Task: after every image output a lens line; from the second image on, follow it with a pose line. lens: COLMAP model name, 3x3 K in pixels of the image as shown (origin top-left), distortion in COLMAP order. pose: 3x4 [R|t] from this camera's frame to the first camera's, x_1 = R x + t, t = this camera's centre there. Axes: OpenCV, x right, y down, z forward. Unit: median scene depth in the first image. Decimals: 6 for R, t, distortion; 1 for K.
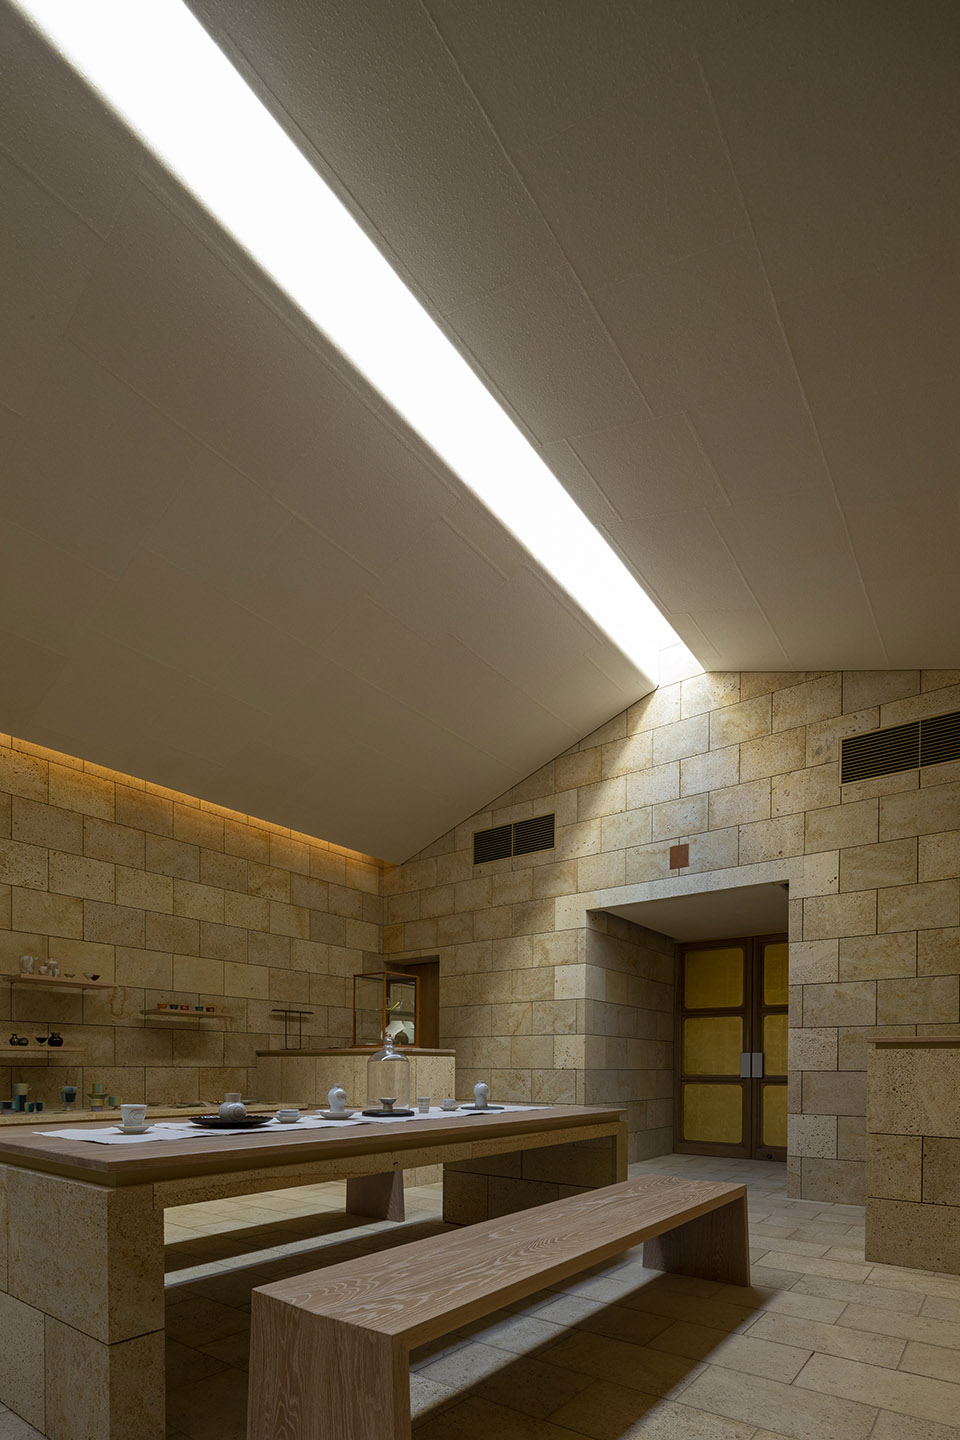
lens RADIAL K [[612.0, 0, 480.0], [0, 612.0, 720.0], [0, 0, 1]] dist [0.000976, -0.000600]
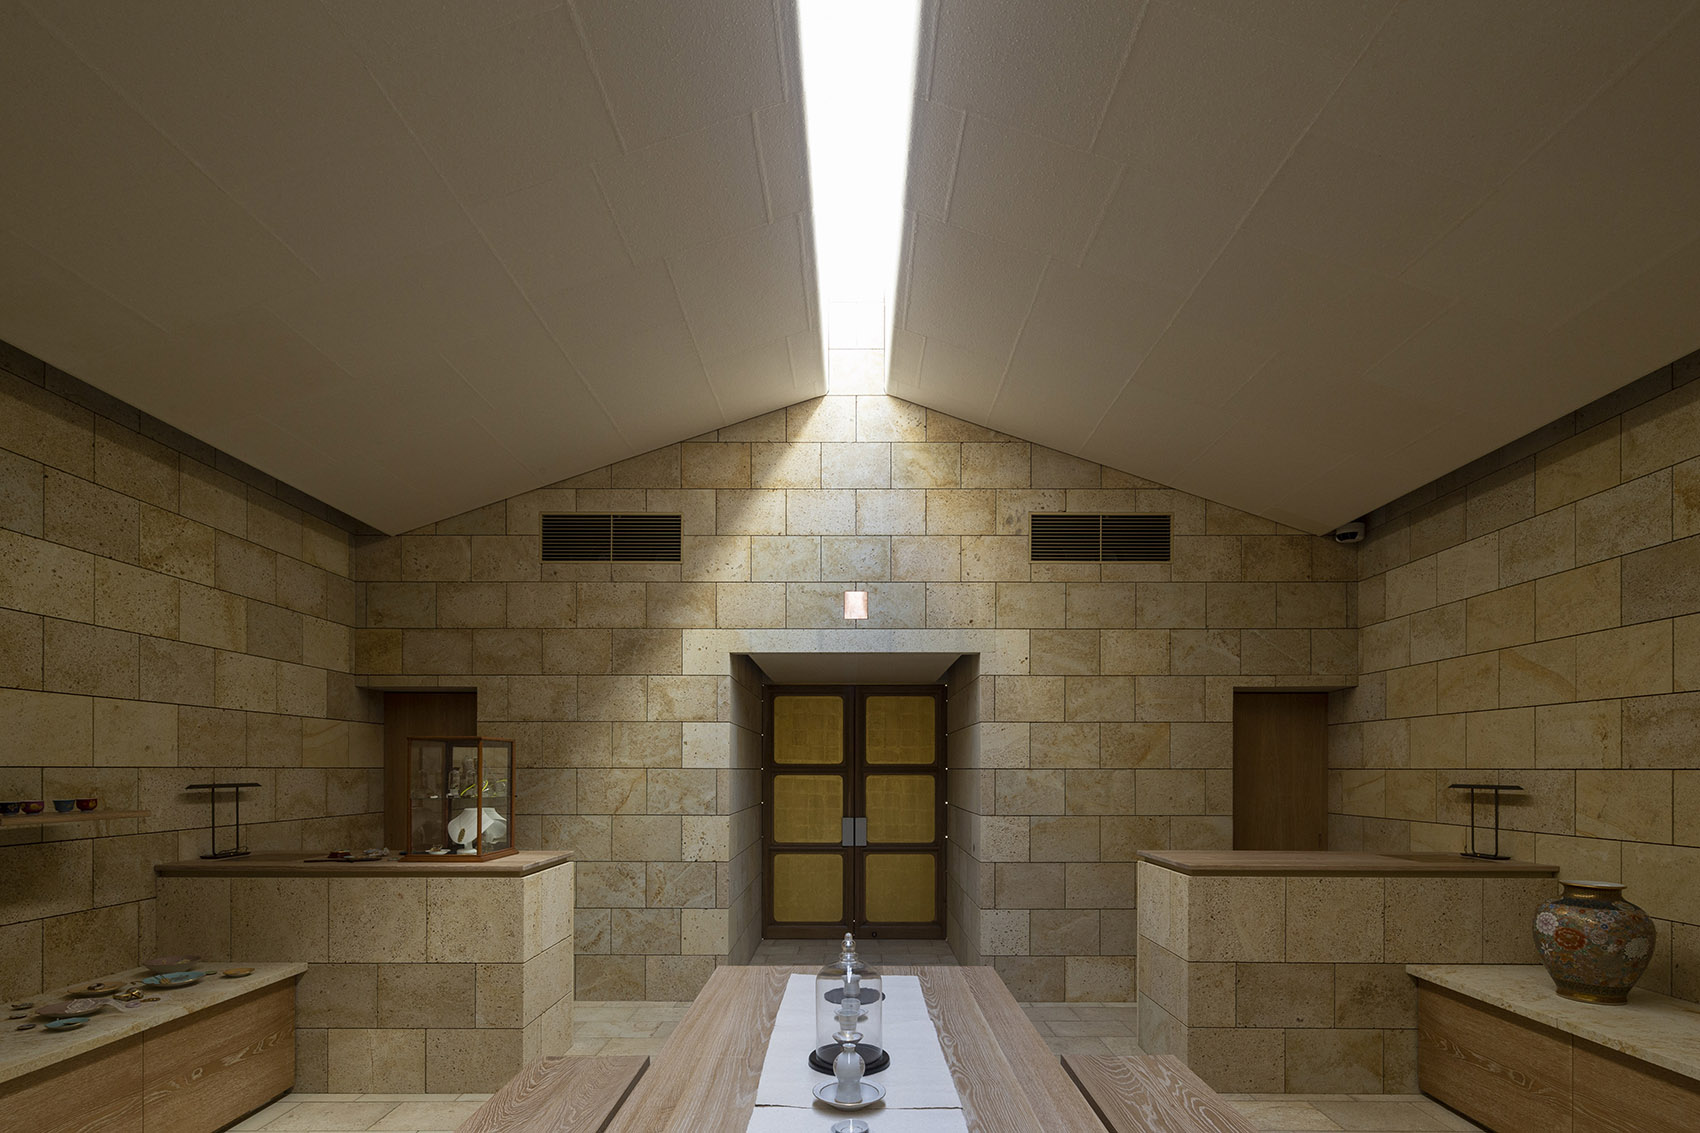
lens RADIAL K [[722.5, 0, 850.4], [0, 722.5, 419.7], [0, 0, 1]] dist [0.000976, -0.000600]
pose [[0.799684, 0.249011, 0.546350, -0.295962], [-0.283391, 0.958748, -0.022176, -0.005466], [-0.529334, -0.137096, 0.837263, 0.167909]]
